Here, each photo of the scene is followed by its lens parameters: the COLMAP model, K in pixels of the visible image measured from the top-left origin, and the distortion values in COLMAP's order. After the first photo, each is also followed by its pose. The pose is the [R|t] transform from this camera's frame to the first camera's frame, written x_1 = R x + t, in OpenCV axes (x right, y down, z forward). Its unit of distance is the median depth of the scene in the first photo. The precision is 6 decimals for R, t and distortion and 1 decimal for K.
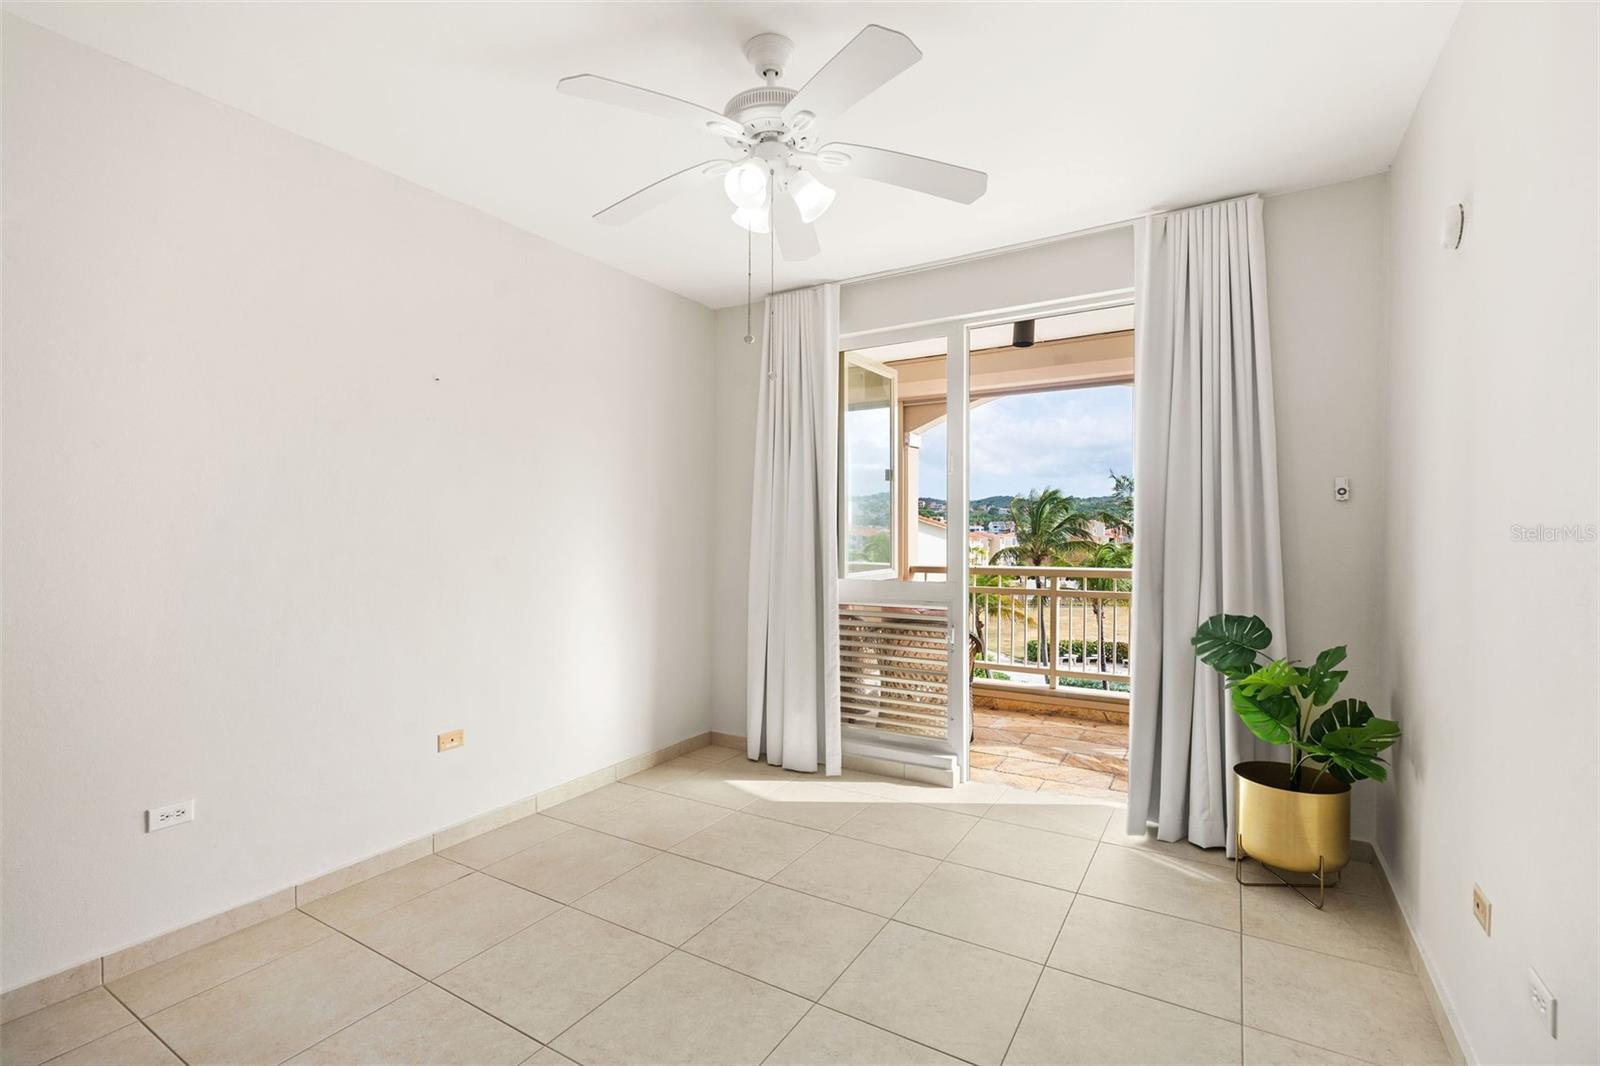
lens RADIAL K [[723.2, 0, 795.7], [0, 723.2, 528.7], [0, 0, 1]] dist [0.000575, 0.000449]
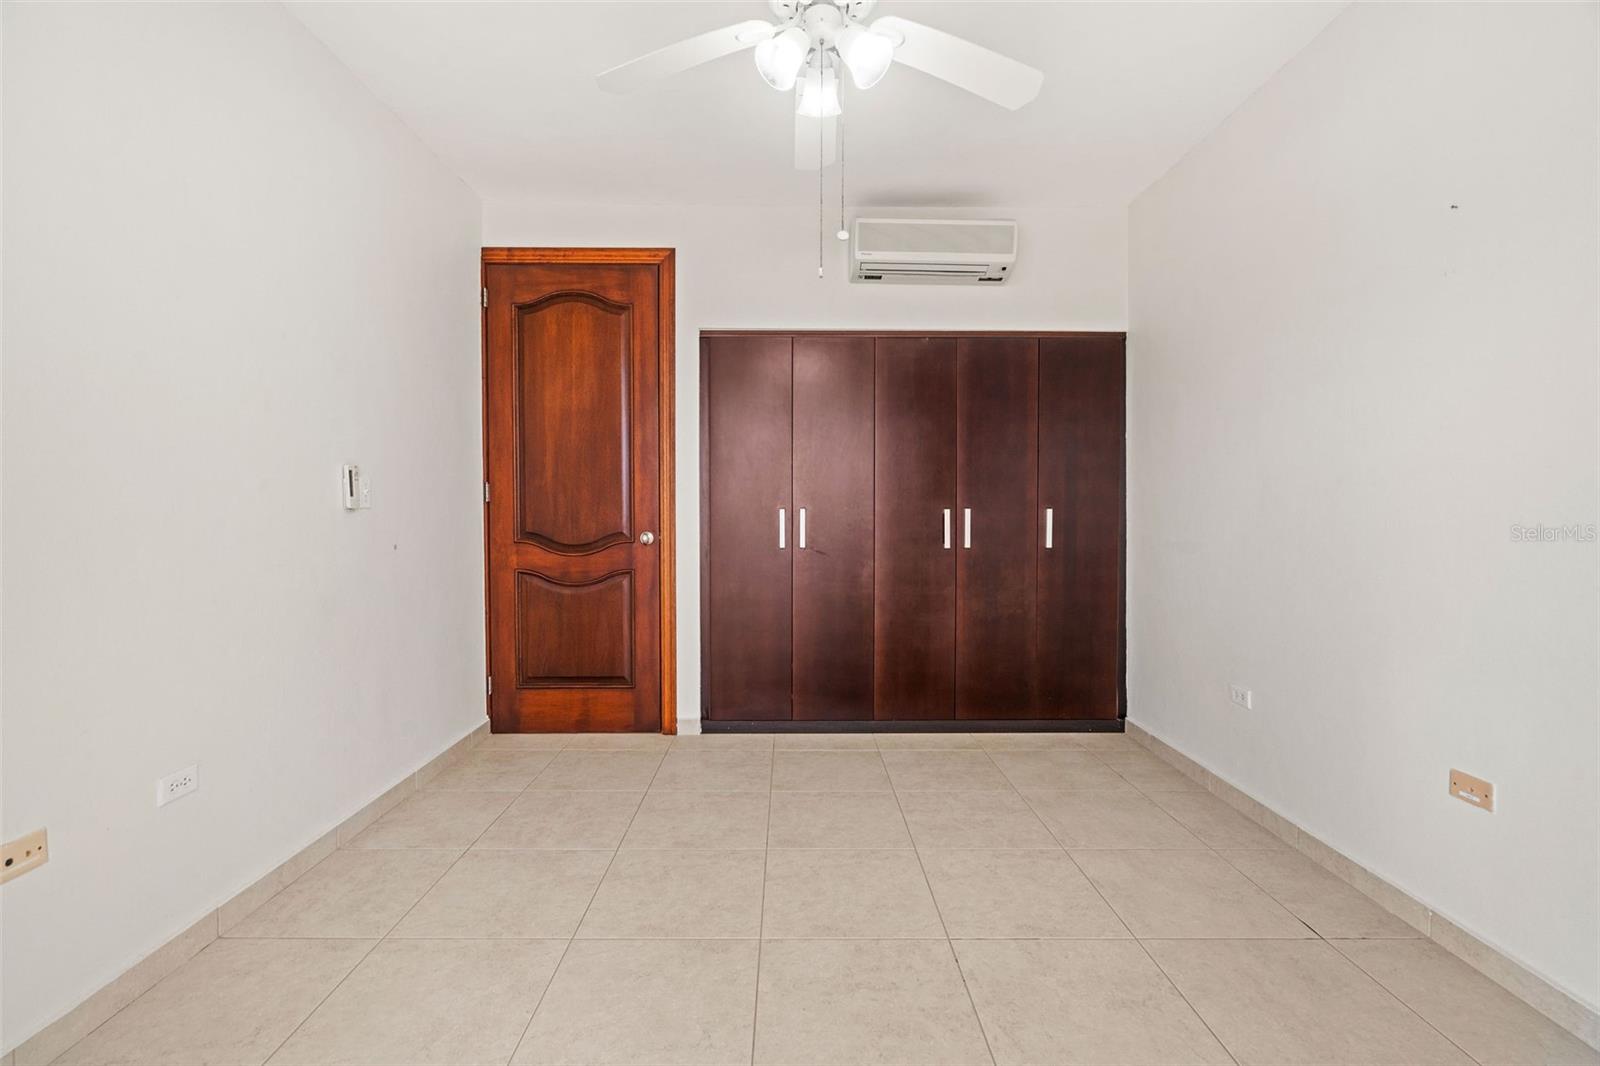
lens RADIAL K [[723.2, 0, 795.7], [0, 723.2, 528.7], [0, 0, 1]] dist [0.000575, 0.000449]
pose [[-0.847449, 0.013705, -0.530699, 0.329870], [0.002294, 0.999752, 0.022155, 0.058670], [0.530871, 0.017557, -0.847271, 1.226238]]
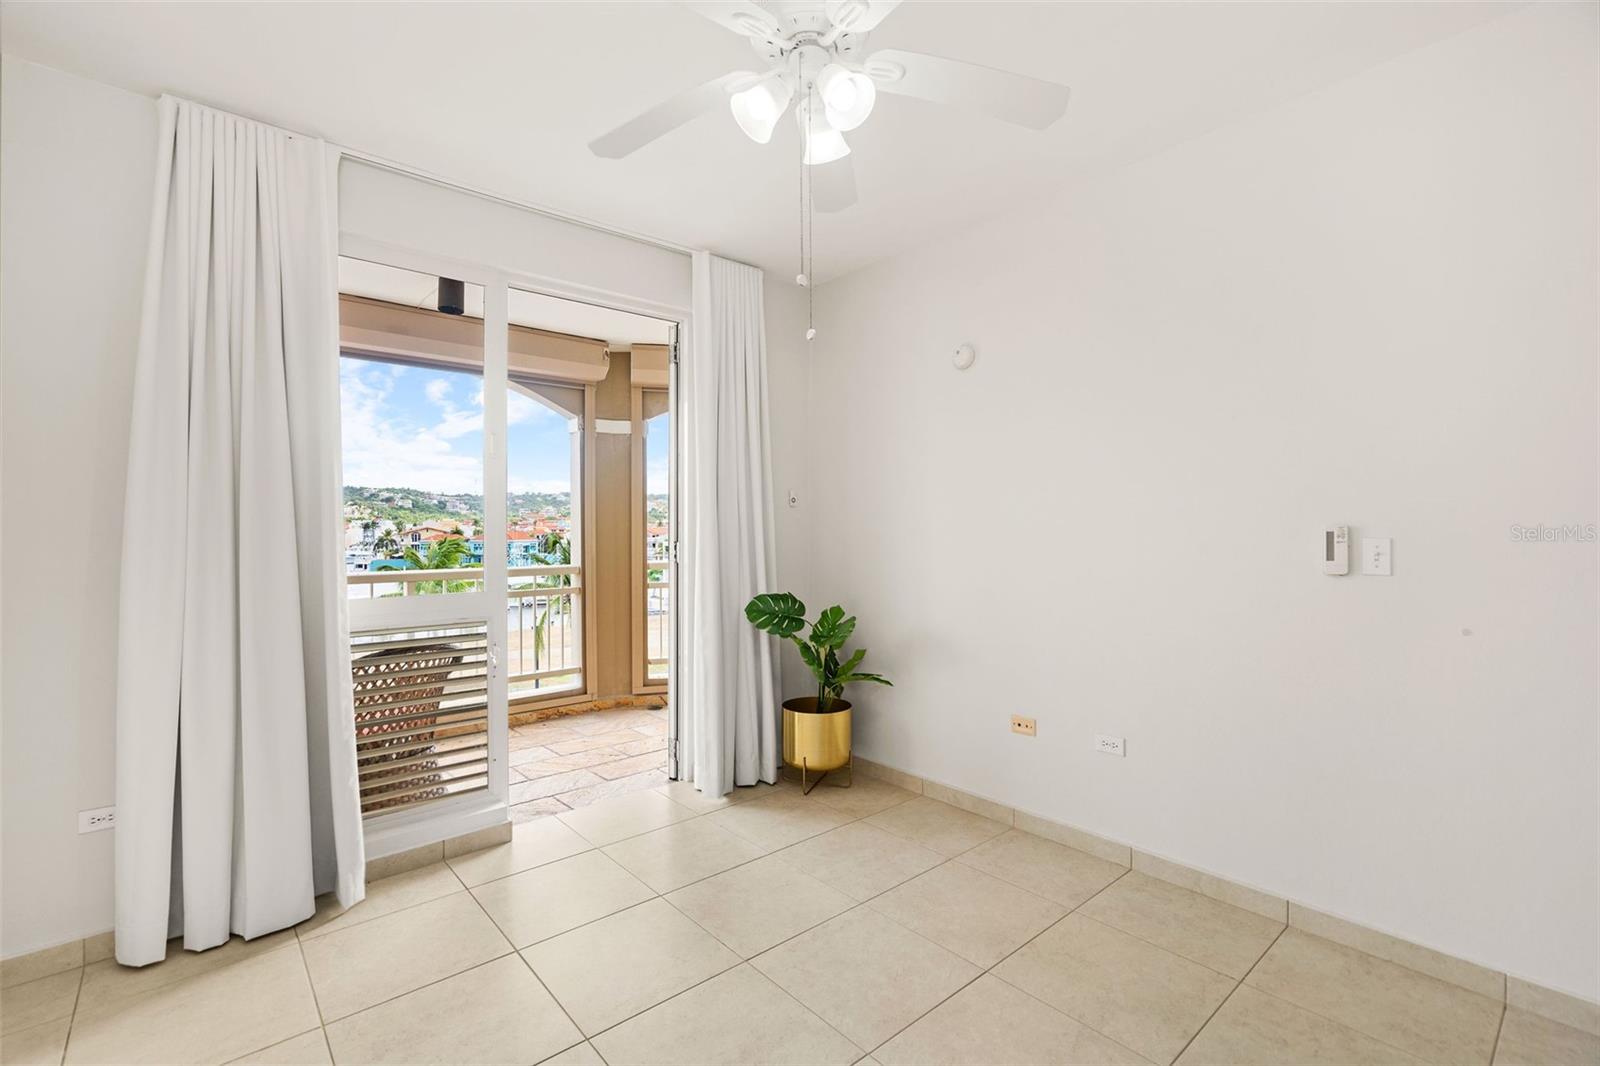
lens RADIAL K [[723.2, 0, 795.7], [0, 723.2, 528.7], [0, 0, 1]] dist [0.000575, 0.000449]
pose [[0.308488, 0.001957, 0.951226, -0.571685], [-0.000801, 0.999998, -0.001798, 0.006461], [-0.951228, -0.000208, 0.308489, 0.539308]]
